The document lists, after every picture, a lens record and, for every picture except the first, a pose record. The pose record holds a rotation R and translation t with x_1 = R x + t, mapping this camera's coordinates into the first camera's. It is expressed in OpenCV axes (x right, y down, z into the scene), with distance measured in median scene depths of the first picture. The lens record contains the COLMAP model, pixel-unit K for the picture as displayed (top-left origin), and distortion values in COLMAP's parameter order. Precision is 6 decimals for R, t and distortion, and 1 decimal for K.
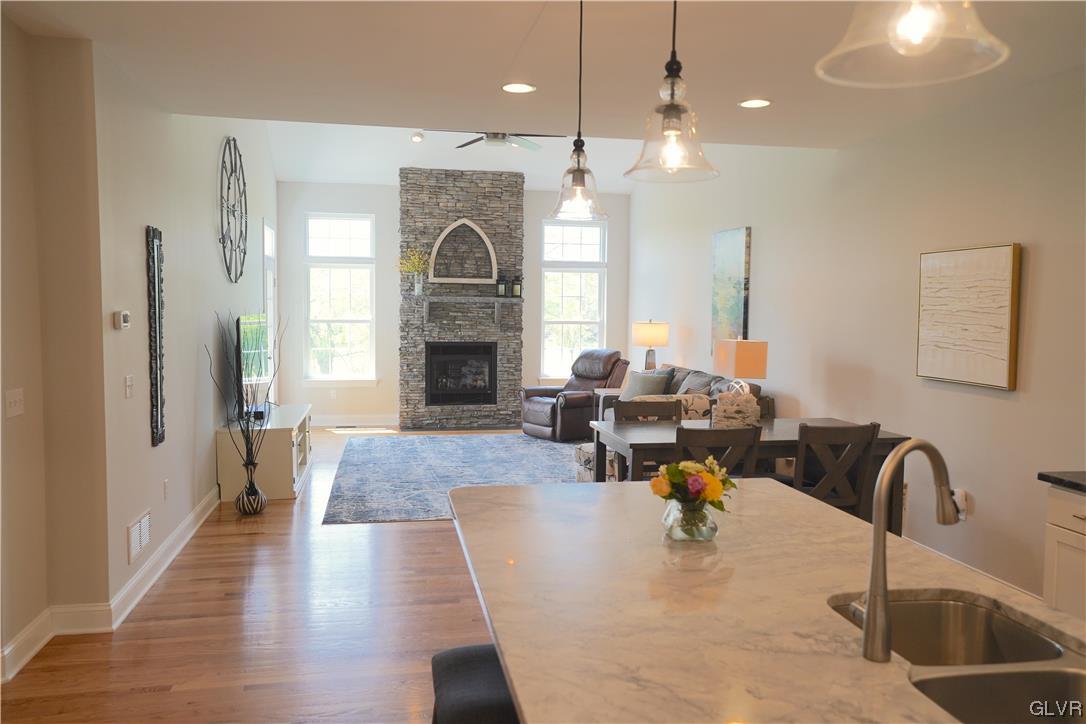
lens RADIAL K [[827.8, 0, 539.1], [0, 827.8, 365.0], [0, 0, 1]] dist [-0.008001, 0.059827]
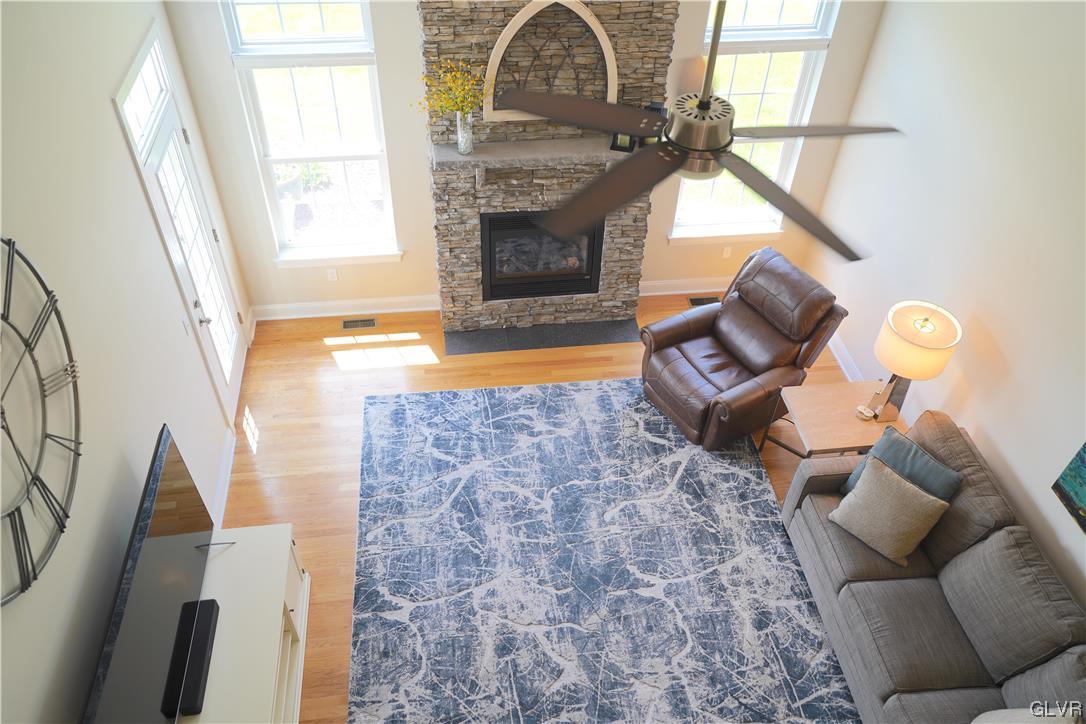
lens RADIAL K [[827.8, 0, 546.7], [0, 827.8, 361.2], [0, 0, 1]] dist [-0.008001, 0.059827]
pose [[0.998168, 0.054115, -0.027070, -0.071504], [-0.024658, 0.772334, 0.634738, -0.308991], [0.055256, -0.632908, 0.772253, 0.504068]]
